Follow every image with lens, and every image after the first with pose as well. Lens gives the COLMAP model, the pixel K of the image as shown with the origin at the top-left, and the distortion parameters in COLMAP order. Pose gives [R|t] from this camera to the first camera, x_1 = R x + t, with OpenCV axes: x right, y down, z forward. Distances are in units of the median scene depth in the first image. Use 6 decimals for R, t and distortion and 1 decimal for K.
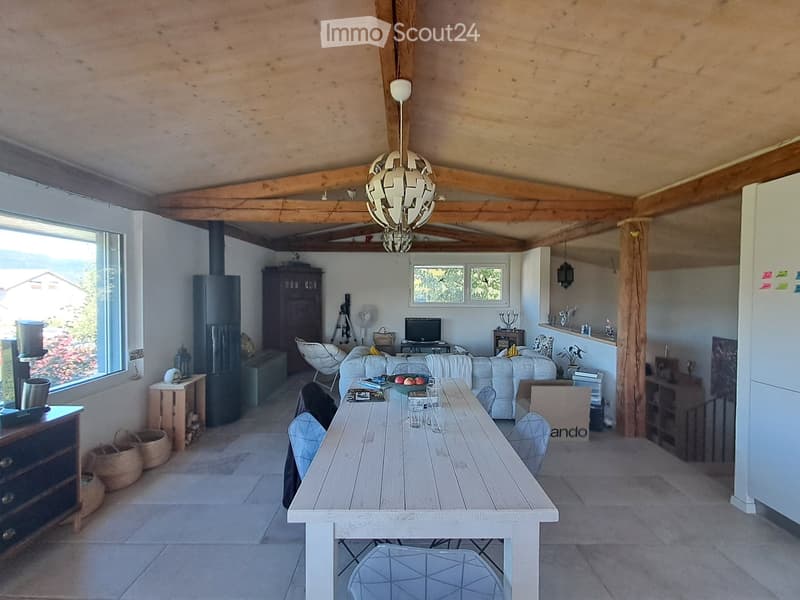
lens RADIAL K [[361.8, 0, 400.7], [0, 361.8, 298.9], [0, 0, 1]] dist [0.004048, 0.002449]
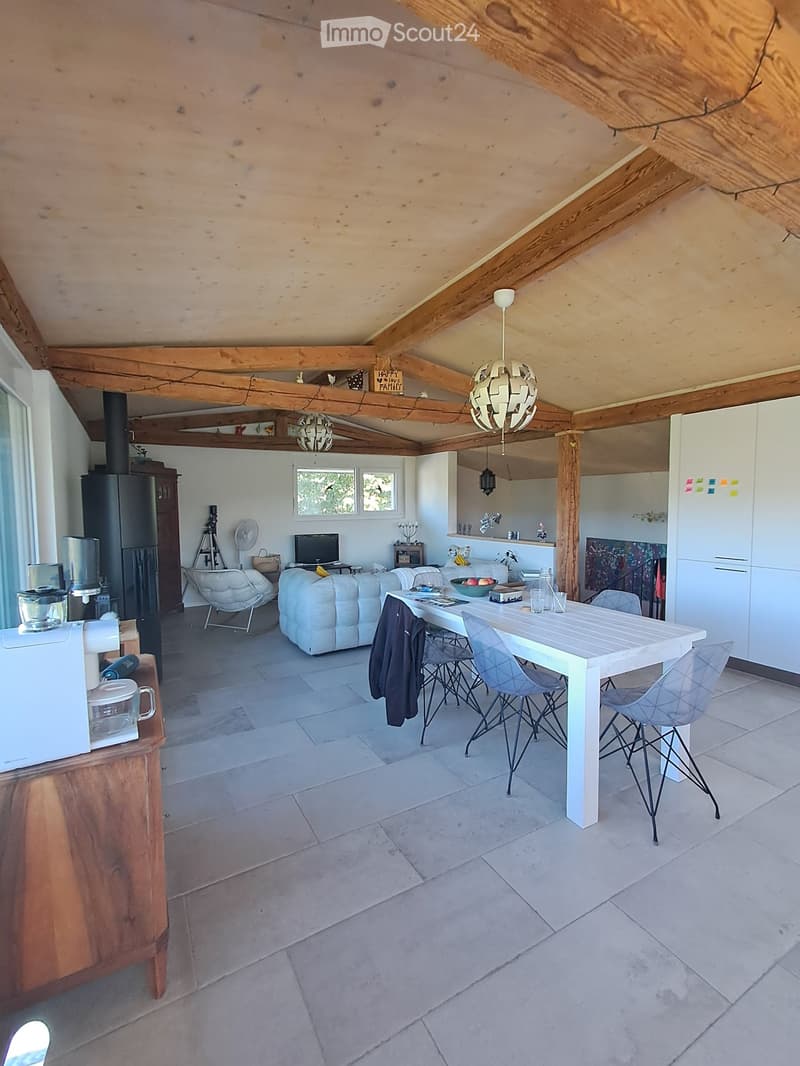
lens RADIAL K [[482.1, 0, 399.4], [0, 482.1, 535.6], [0, 0, 1]] dist [0.004048, 0.002449]
pose [[0.871884, -0.043391, 0.487786, -0.464480], [0.023376, 0.998619, 0.047050, 0.015566], [-0.489154, -0.029620, 0.871694, -0.038006]]
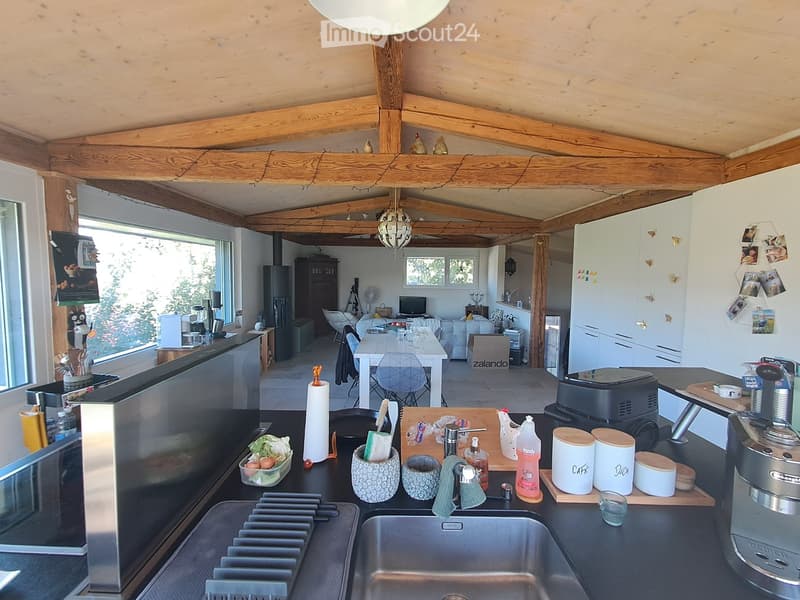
lens RADIAL K [[361.8, 0, 399.4], [0, 361.8, 303.6], [0, 0, 1]] dist [0.004048, 0.002449]
pose [[0.999943, 0.009903, 0.004090, 0.009659], [-0.010124, 0.998254, 0.058198, 0.001904], [-0.003506, -0.058236, 0.998297, -0.523644]]
